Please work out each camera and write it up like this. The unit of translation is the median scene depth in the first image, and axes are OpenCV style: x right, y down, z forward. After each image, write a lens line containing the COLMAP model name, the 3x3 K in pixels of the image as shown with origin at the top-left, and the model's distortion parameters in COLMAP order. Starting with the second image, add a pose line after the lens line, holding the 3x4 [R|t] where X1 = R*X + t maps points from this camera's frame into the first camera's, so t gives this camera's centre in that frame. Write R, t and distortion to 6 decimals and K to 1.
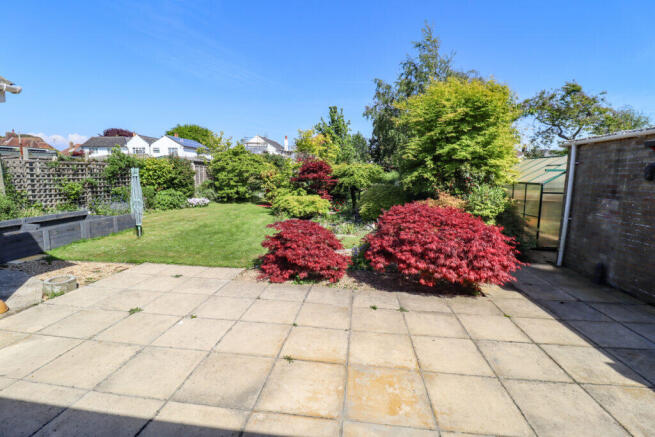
lens RADIAL K [[297.1, 0, 327.5], [0, 297.1, 218.5], [0, 0, 1]] dist [-0.022308, -0.000548]
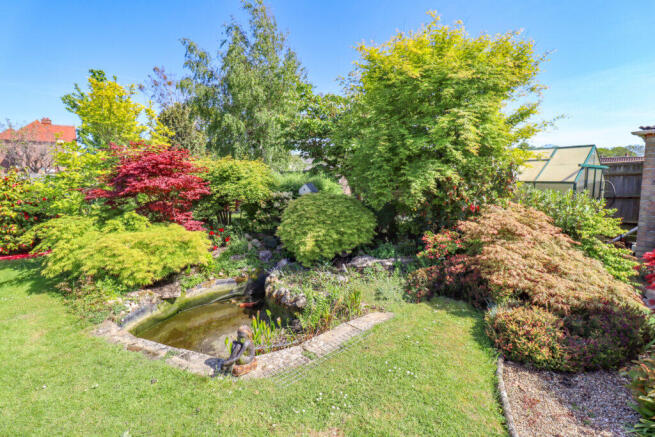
lens RADIAL K [[297.1, 0, 327.5], [0, 297.1, 218.5], [0, 0, 1]] dist [-0.022308, -0.000548]
pose [[0.711960, -0.105811, 0.694203, -0.126544], [0.117196, 0.992622, 0.031102, -0.051581], [-0.692371, 0.059215, 0.719107, 0.355121]]
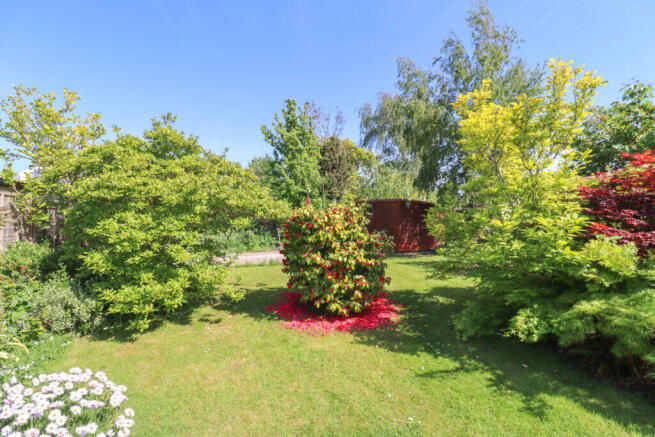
lens RADIAL K [[297.1, 0, 327.5], [0, 297.1, 218.5], [0, 0, 1]] dist [-0.022308, -0.000548]
pose [[0.837968, -0.018366, 0.545410, -0.339854], [0.086851, 0.991184, -0.100060, -0.109536], [-0.538764, 0.131217, 0.832175, 0.690848]]
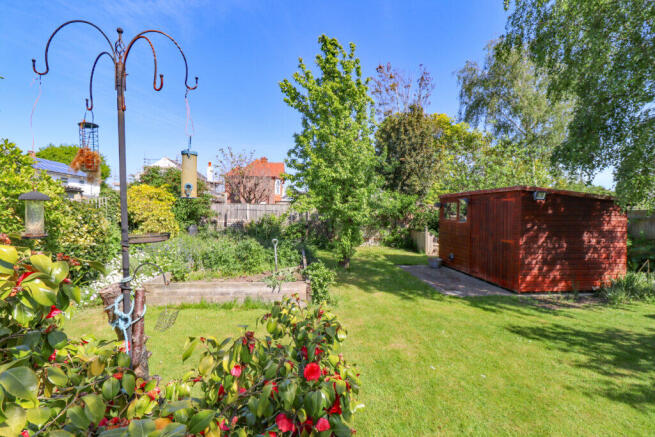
lens RADIAL K [[297.1, 0, 327.5], [0, 297.1, 218.5], [0, 0, 1]] dist [-0.022308, -0.000548]
pose [[0.973064, -0.004244, 0.230495, -0.098327], [0.034448, 0.991282, -0.127177, -0.138328], [-0.227946, 0.131691, 0.964727, 0.915555]]
